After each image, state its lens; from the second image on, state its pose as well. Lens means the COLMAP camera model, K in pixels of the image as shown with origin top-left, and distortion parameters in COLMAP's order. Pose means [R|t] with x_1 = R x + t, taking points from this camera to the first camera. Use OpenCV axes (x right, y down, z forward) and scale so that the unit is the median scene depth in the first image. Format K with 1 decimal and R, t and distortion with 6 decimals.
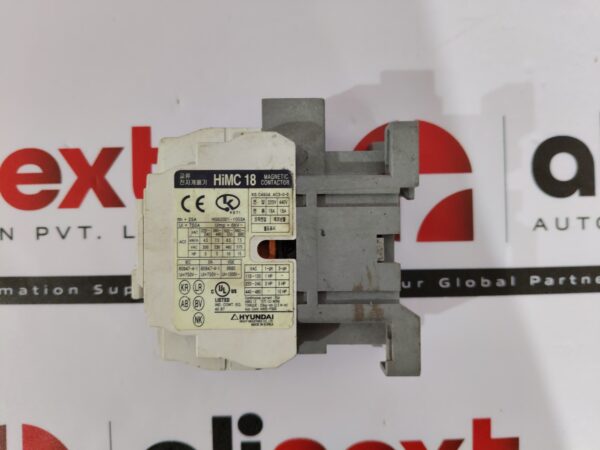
lens RADIAL K [[411.8, 0, 300.6], [0, 411.8, 231.2], [0, 0, 1]] dist [-0.052200, -0.017865]
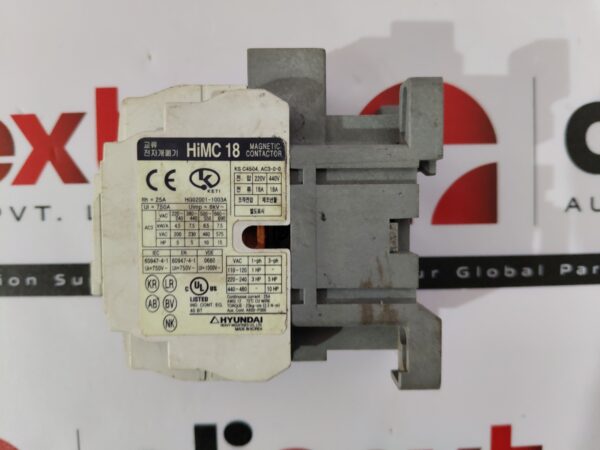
lens RADIAL K [[411.8, 0, 298.7], [0, 411.8, 223.3], [0, 0, 1]] dist [-0.052200, -0.017865]
pose [[0.999973, 0.001330, 0.007187, 0.000055], [-0.001643, 0.999039, 0.043810, -0.013759], [-0.007122, -0.043820, 0.999014, 0.150559]]
